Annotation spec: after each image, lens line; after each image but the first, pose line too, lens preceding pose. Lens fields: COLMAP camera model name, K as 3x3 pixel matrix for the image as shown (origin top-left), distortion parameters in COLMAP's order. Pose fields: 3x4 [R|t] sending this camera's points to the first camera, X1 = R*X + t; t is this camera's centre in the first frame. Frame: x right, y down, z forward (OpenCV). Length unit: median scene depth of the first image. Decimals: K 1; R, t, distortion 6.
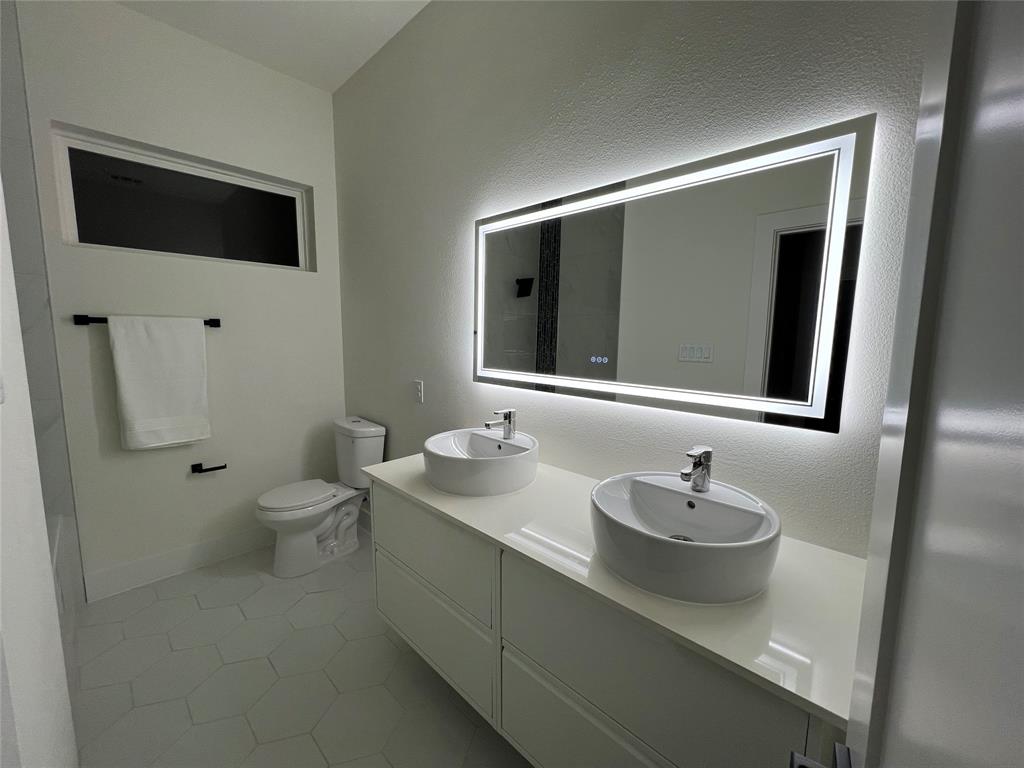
lens RADIAL K [[409.4, 0, 511.9], [0, 409.4, 383.2], [0, 0, 1]] dist [-0.001004, -0.000014]
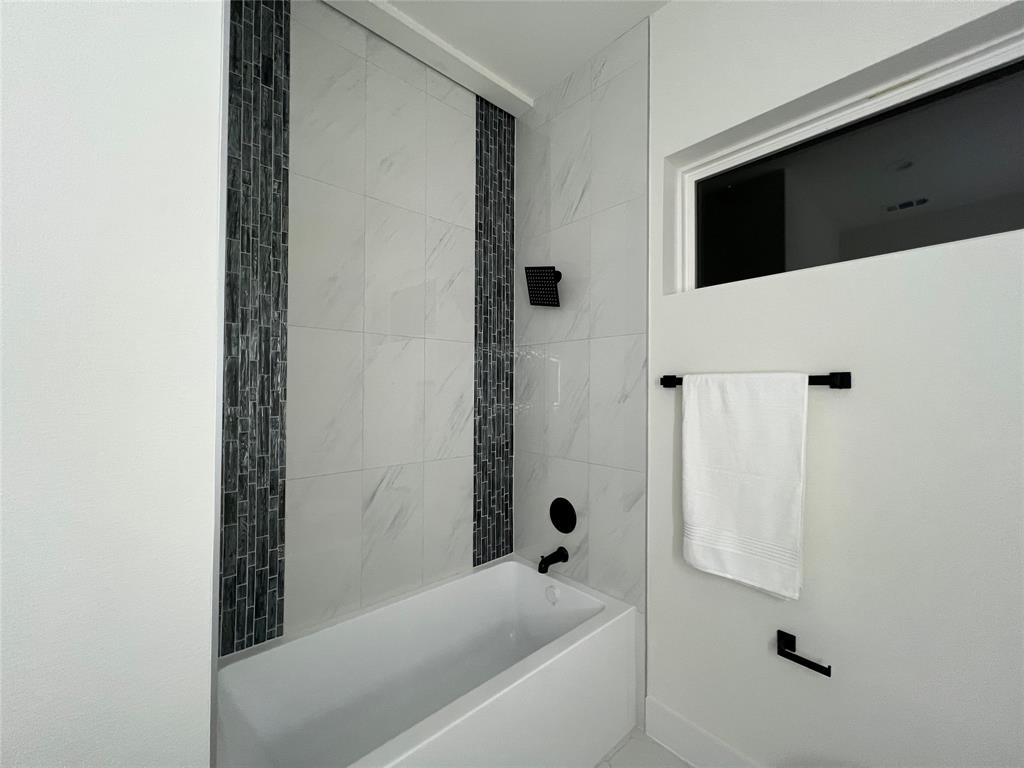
lens RADIAL K [[409.4, 0, 511.9], [0, 409.4, 383.2], [0, 0, 1]] dist [-0.001004, -0.000014]
pose [[-0.078333, -0.027565, -0.996546, -0.203512], [-0.125480, 0.991941, -0.017574, -0.091830], [0.988999, 0.123670, -0.081160, 0.706924]]
